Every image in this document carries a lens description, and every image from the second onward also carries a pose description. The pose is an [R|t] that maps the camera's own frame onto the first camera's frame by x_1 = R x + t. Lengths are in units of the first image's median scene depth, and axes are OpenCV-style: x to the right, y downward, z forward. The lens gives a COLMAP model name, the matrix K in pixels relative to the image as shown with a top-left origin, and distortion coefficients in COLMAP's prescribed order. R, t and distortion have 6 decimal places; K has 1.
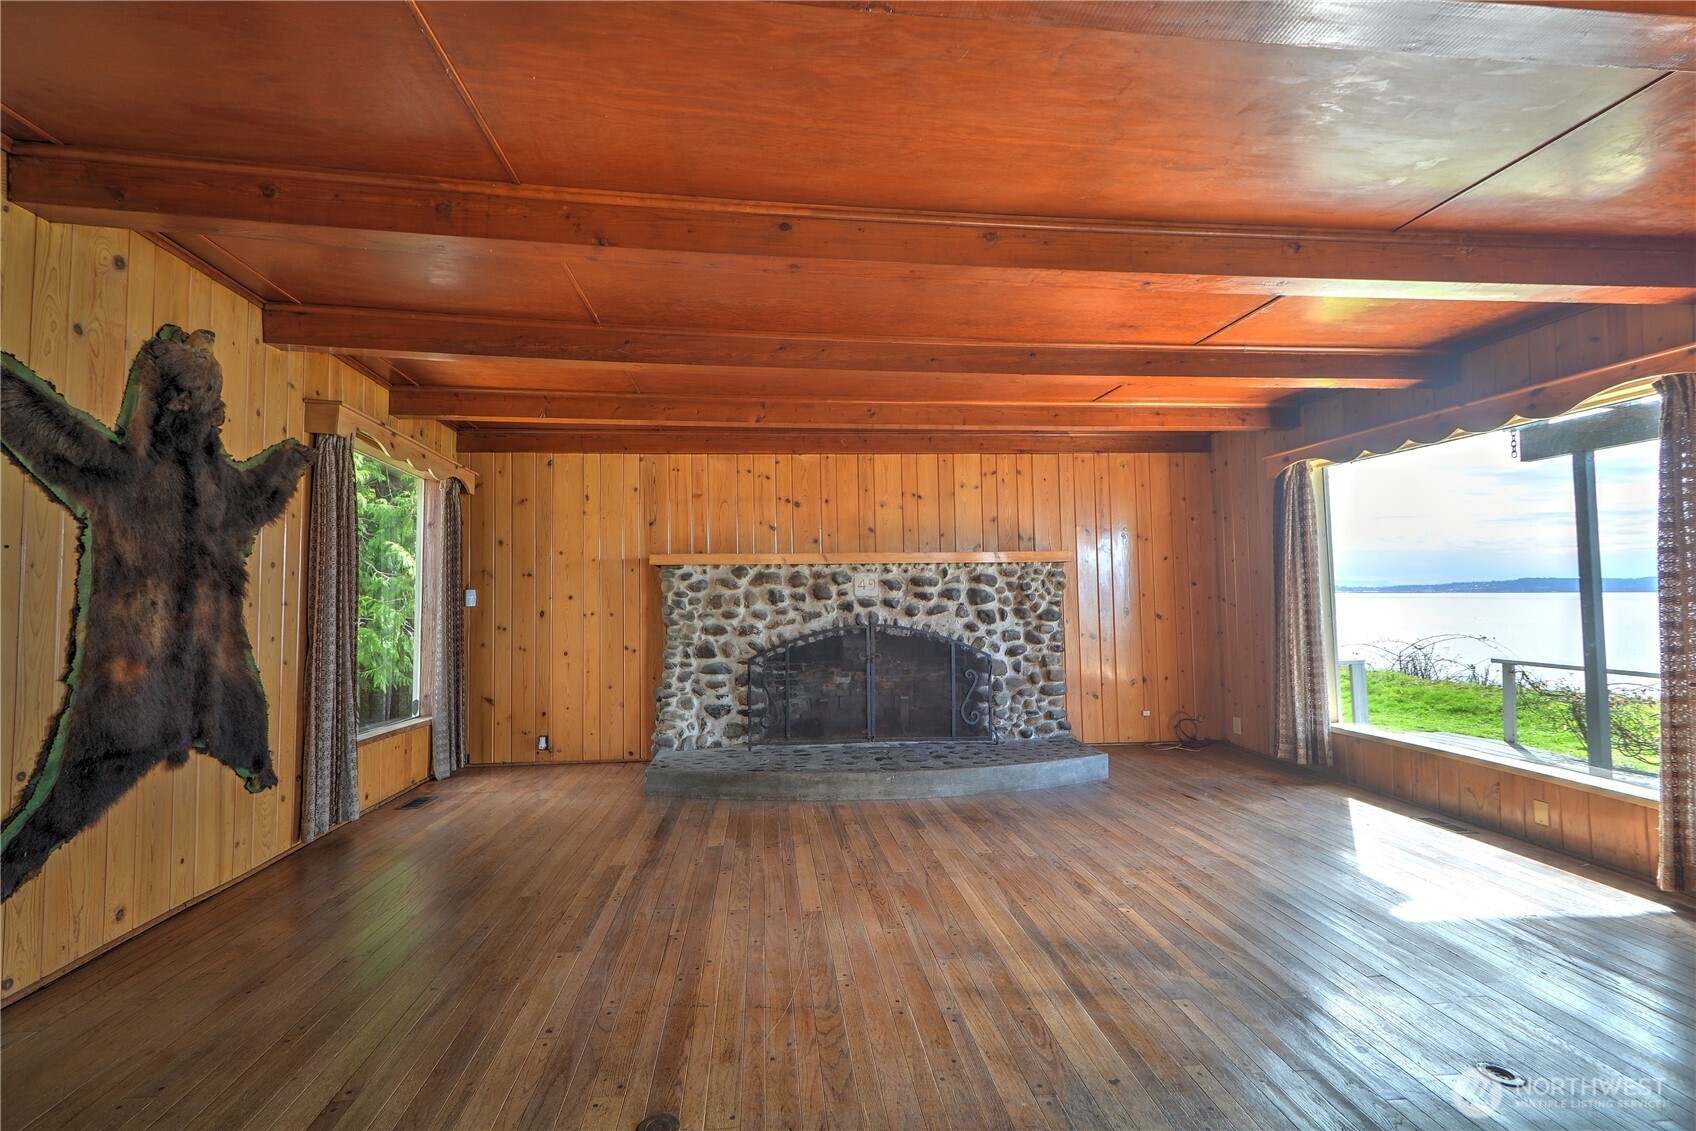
lens RADIAL K [[745.5, 0, 837.2], [0, 745.5, 560.0], [0, 0, 1]] dist [0.009881, -0.002037]
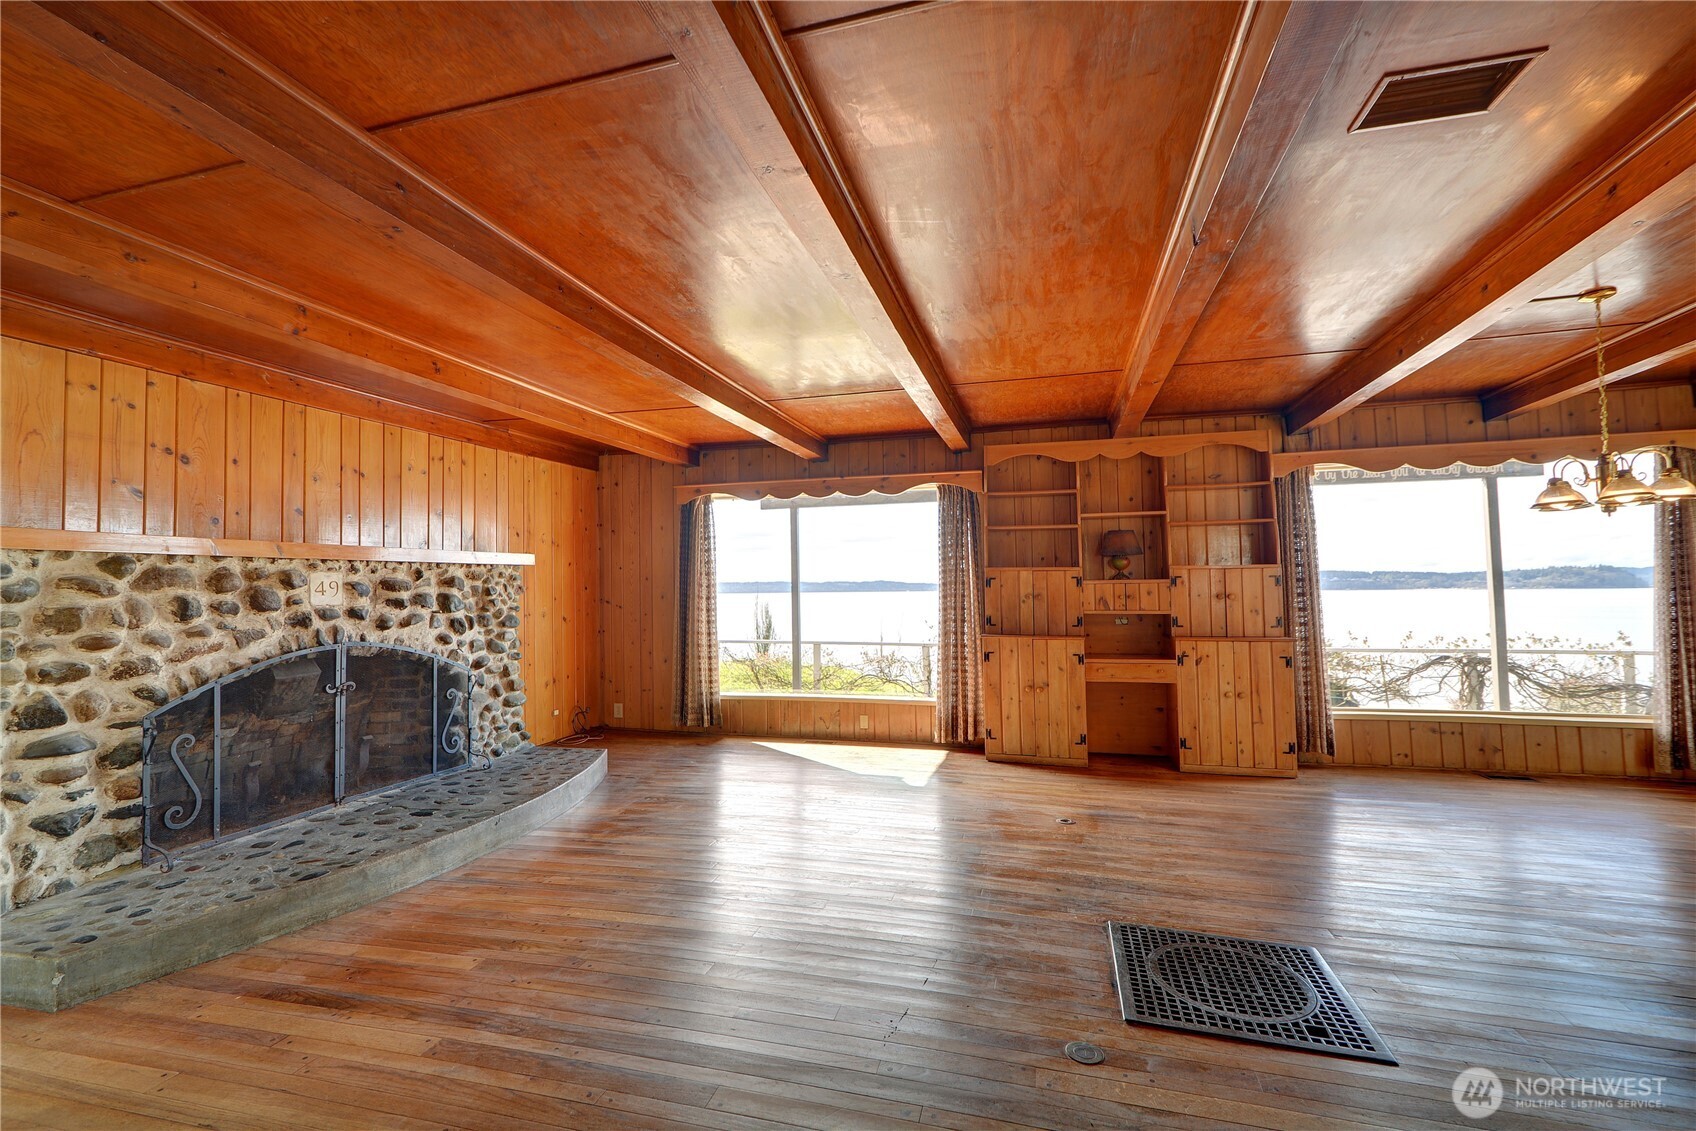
lens RADIAL K [[745.5, 0, 827.4], [0, 745.5, 563.6], [0, 0, 1]] dist [0.009881, -0.002037]
pose [[0.380710, 0.032079, 0.924138, -0.447043], [-0.030522, 0.999289, -0.022114, 0.010046], [-0.924191, -0.019787, 0.381418, 0.281759]]
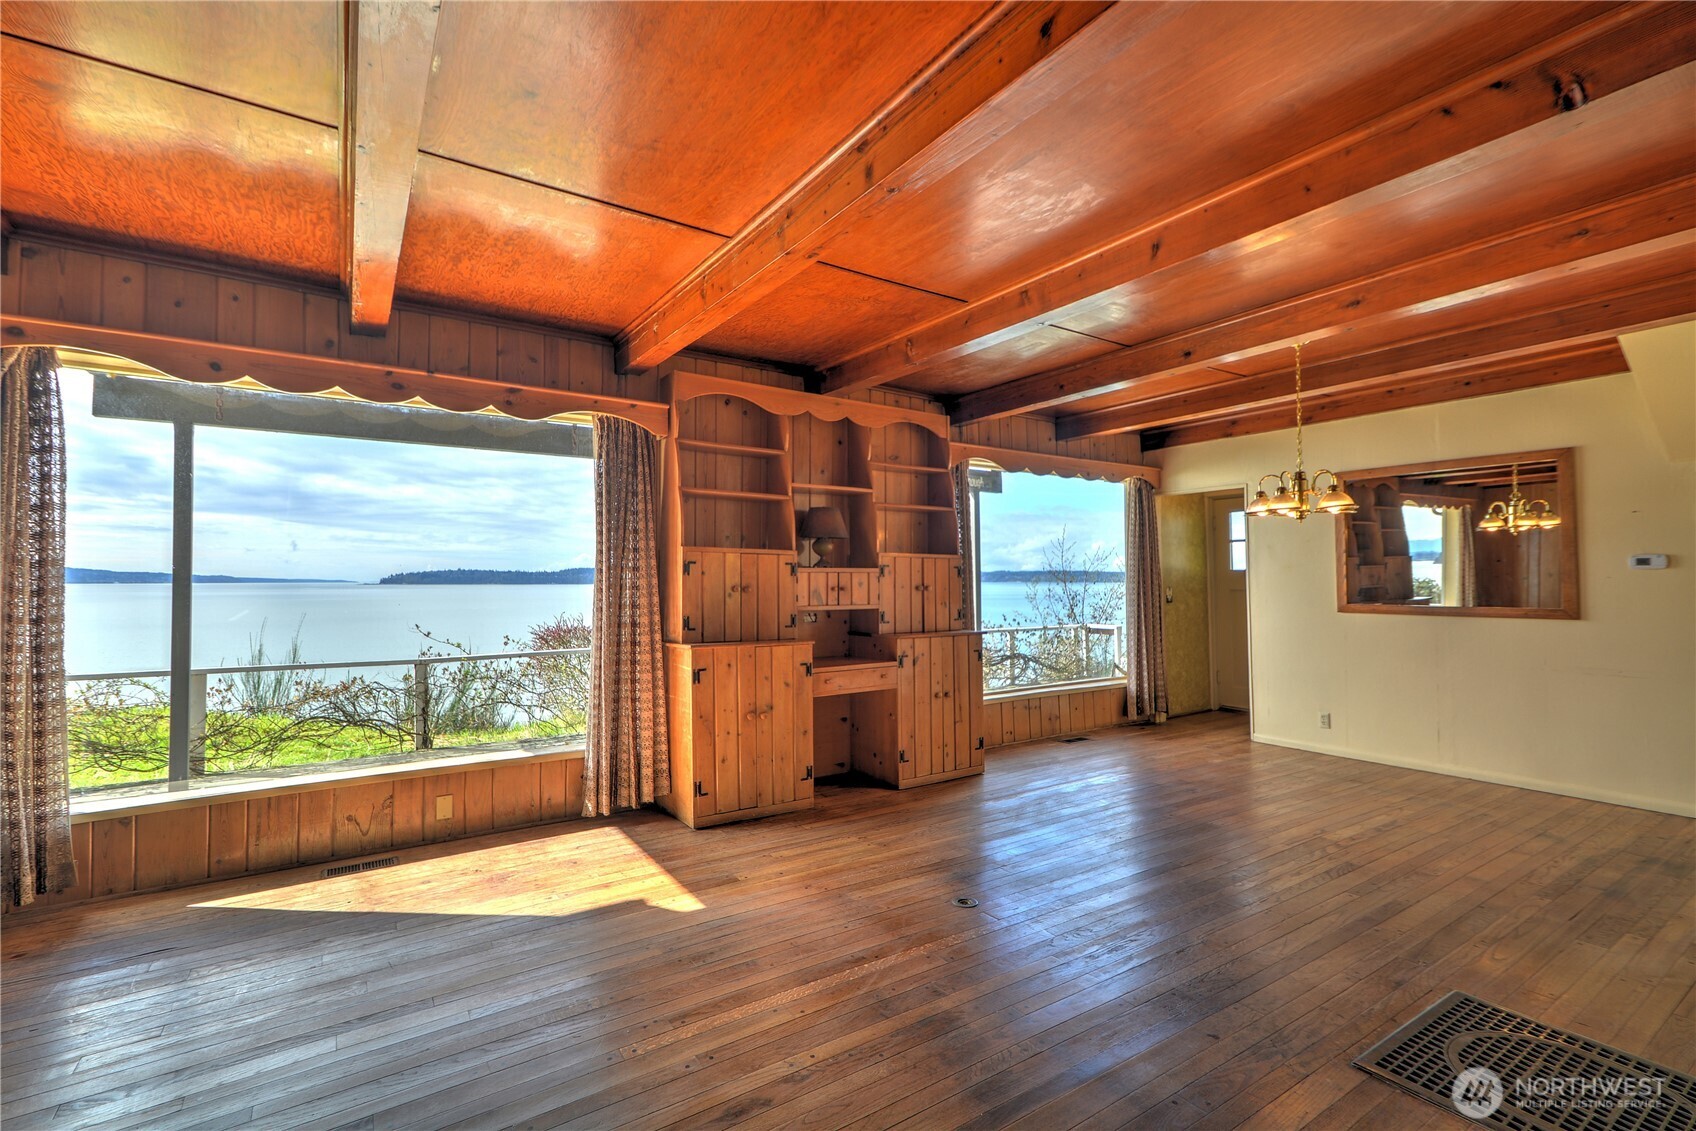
lens RADIAL K [[745.5, 0, 826.8], [0, 745.5, 564.2], [0, 0, 1]] dist [0.009881, -0.002037]
pose [[-0.452130, 0.023712, 0.891637, -0.113575], [-0.035670, 0.998366, -0.044637, 0.029368], [-0.891238, -0.051986, -0.450546, 0.659314]]
